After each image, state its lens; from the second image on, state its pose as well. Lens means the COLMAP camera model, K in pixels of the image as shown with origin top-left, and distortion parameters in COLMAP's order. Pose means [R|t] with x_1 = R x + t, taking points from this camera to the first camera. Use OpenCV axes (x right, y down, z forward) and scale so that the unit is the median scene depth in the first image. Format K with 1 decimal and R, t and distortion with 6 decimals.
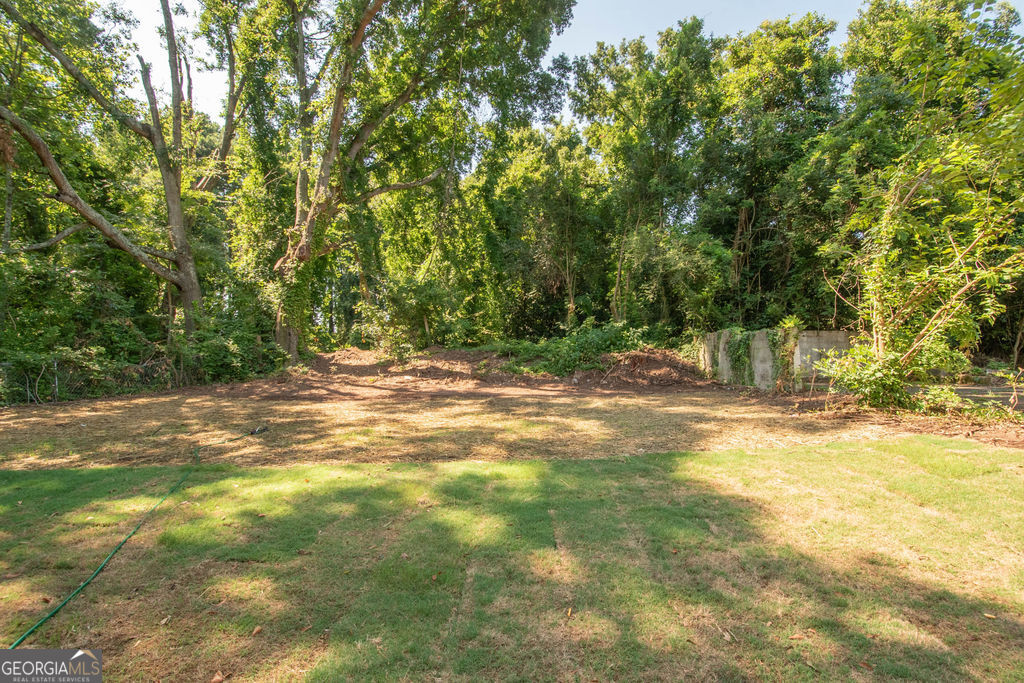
lens RADIAL K [[466.1, 0, 508.4], [0, 466.1, 343.2], [0, 0, 1]] dist [0.002335, -0.017783]
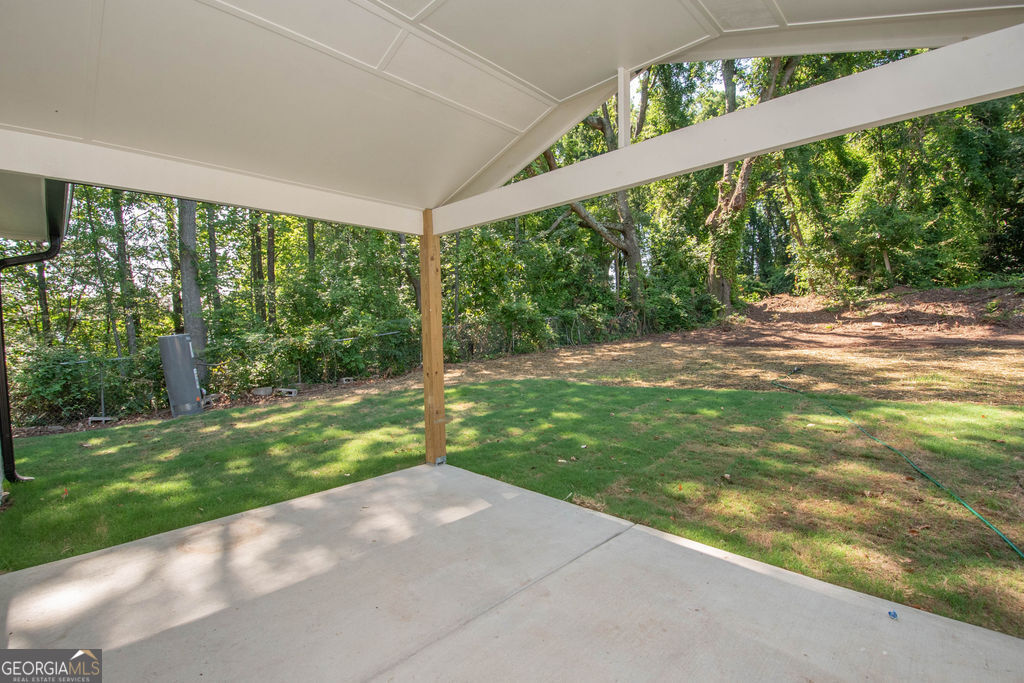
lens RADIAL K [[454.7, 0, 511.1], [0, 454.7, 353.0], [0, 0, 1]] dist [0.016559, -0.023416]
pose [[0.726850, 0.024095, -0.686373, -0.120833], [0.060287, 0.993288, 0.098712, 0.002585], [0.684145, -0.113128, 0.720519, -0.081736]]
